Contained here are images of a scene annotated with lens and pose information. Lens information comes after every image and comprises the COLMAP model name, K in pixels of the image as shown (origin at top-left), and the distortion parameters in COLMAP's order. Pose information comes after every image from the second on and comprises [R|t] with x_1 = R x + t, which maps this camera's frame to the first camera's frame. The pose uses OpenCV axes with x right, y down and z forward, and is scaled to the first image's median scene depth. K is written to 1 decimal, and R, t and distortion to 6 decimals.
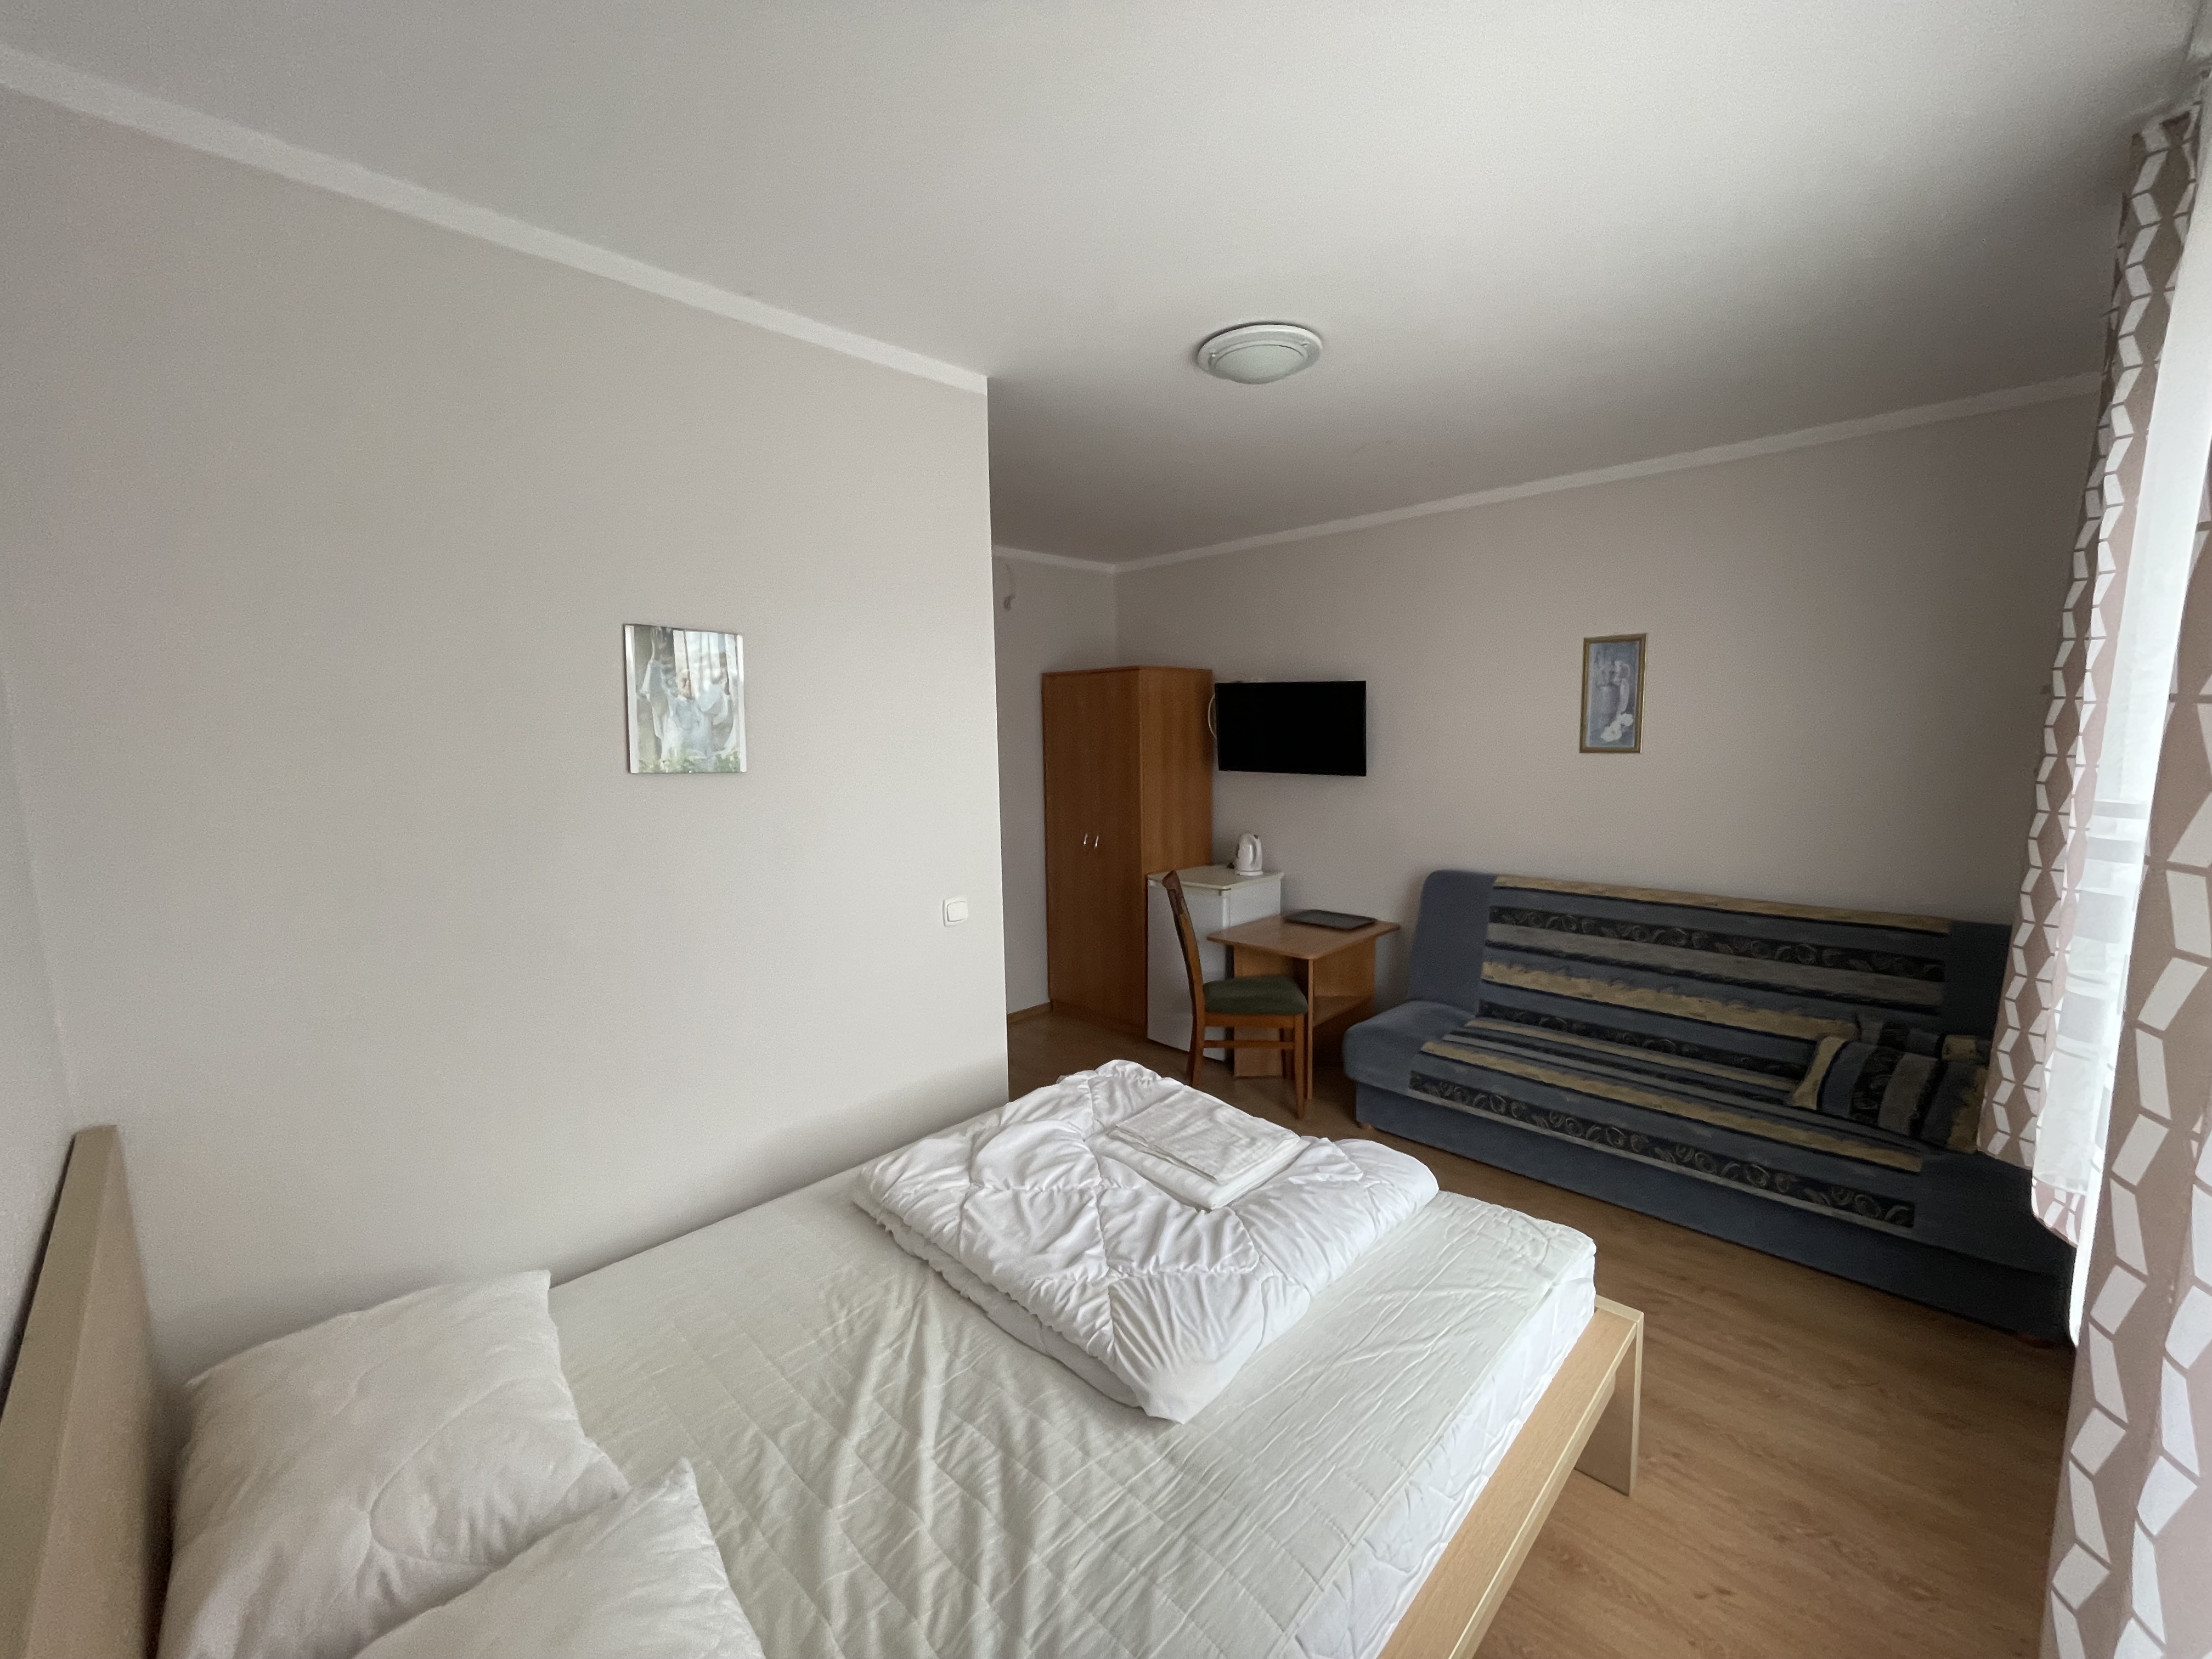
lens RADIAL K [[896.6, 0, 1108.5], [0, 896.6, 837.6], [0, 0, 1]] dist [-0.001629, -0.000107]
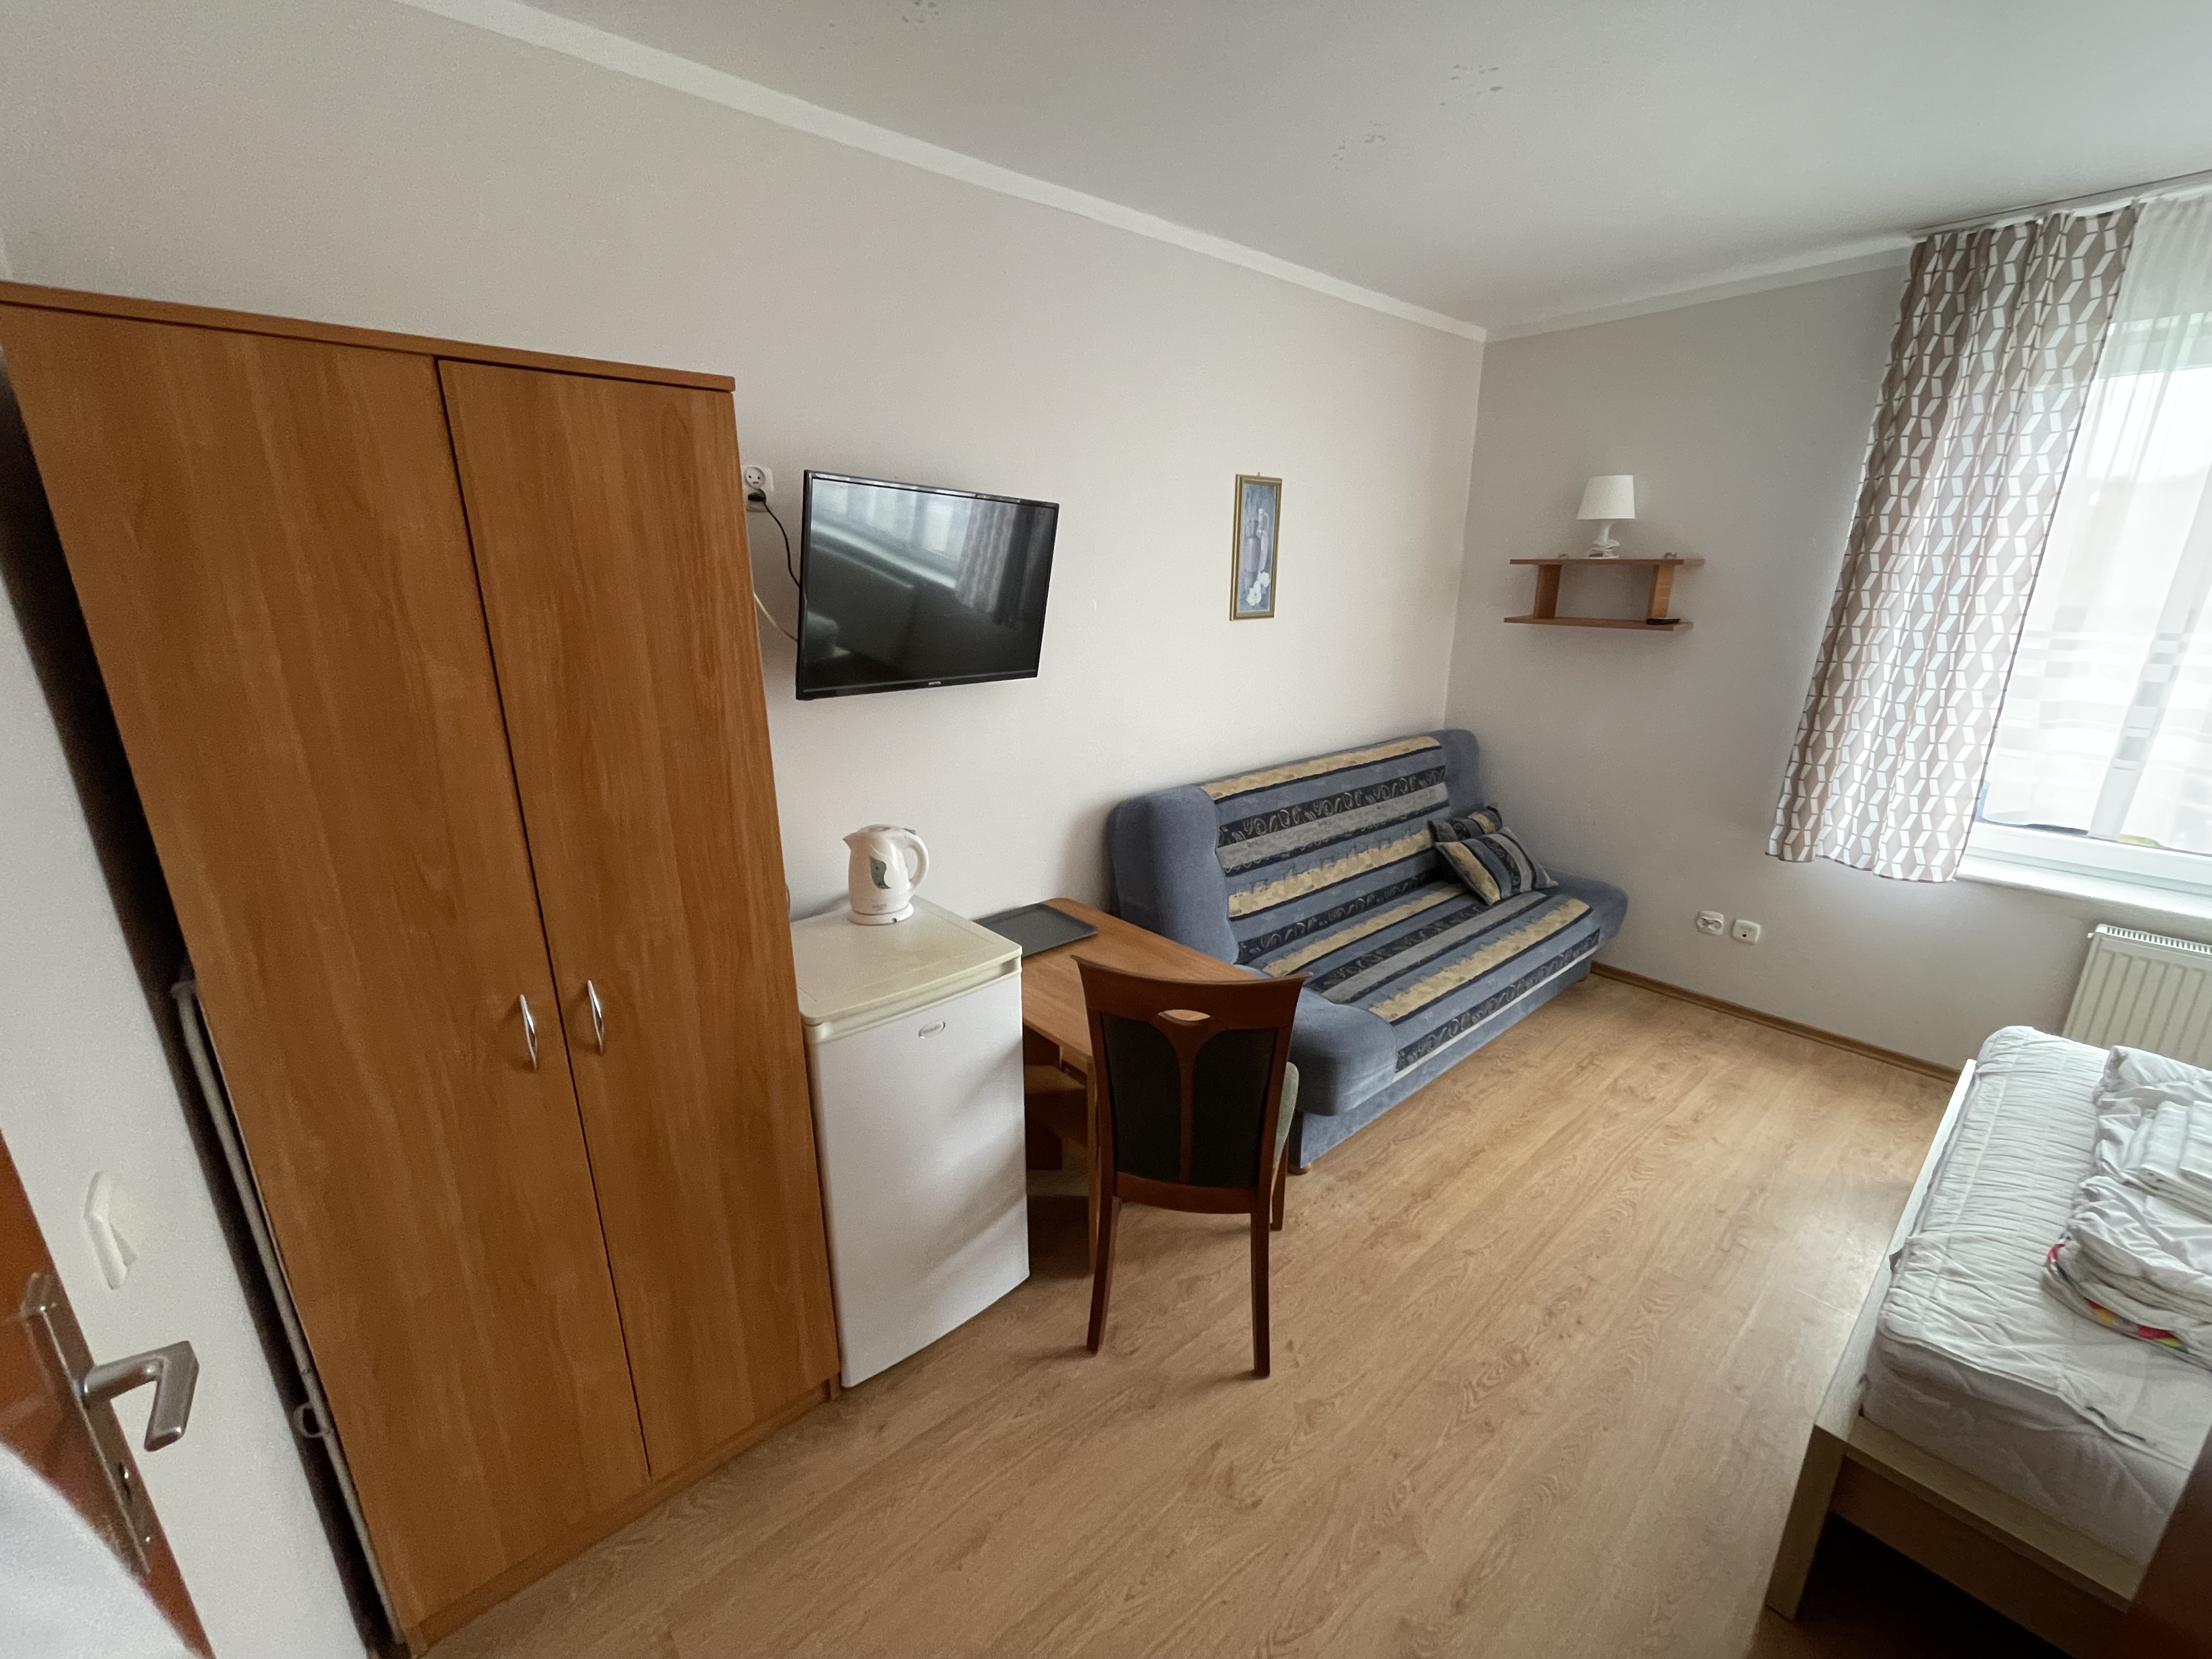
lens RADIAL K [[896.6, 0, 1108.5], [0, 896.6, 837.6], [0, 0, 1]] dist [-0.001629, -0.000107]
pose [[0.088744, -0.269009, 0.959040, -0.377931], [0.119020, 0.958805, 0.257930, -0.144656], [-0.988918, 0.091256, 0.117105, 1.157906]]
